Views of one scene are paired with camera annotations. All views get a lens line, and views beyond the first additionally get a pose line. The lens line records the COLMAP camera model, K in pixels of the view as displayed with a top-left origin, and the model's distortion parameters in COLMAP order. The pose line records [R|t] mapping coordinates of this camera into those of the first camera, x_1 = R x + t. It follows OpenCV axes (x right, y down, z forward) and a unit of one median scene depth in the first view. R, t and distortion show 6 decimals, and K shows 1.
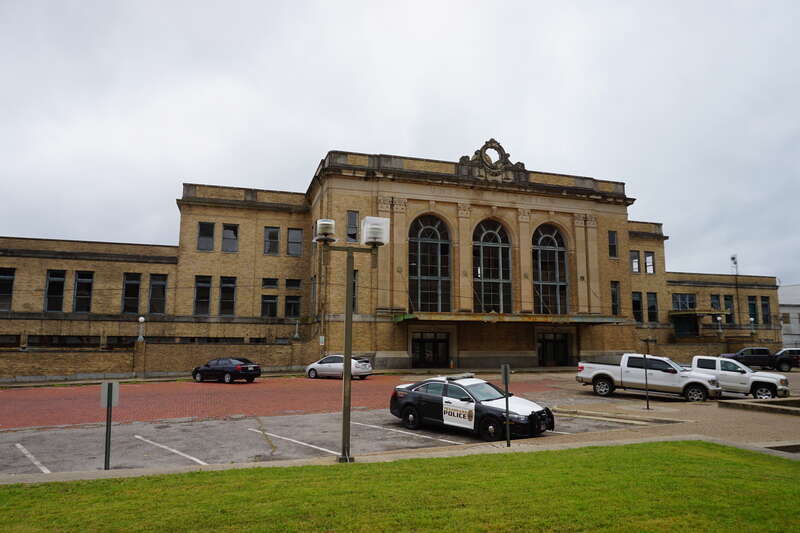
lens RADIAL K [[552.8, 0, 400.0], [0, 552.8, 266.5], [0, 0, 1]] dist [-0.008980, -0.001353]
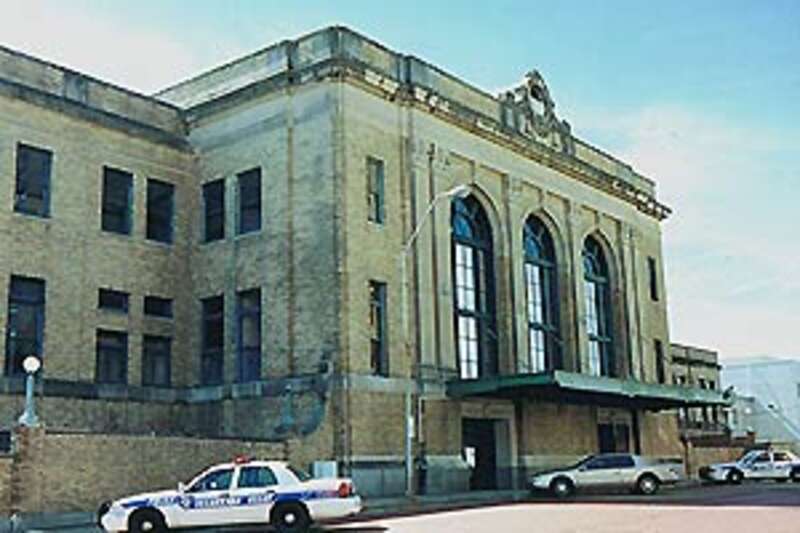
lens RADIAL K [[1005.8, 0, 400.0], [0, 1005.8, 266.5], [0, 0, 1]] dist [0.010544, 0.016292]
pose [[0.824682, 0.091071, 0.558216, -0.488211], [-0.049591, 0.994793, -0.089034, 0.061080], [-0.563418, 0.045742, 0.824904, 0.251028]]
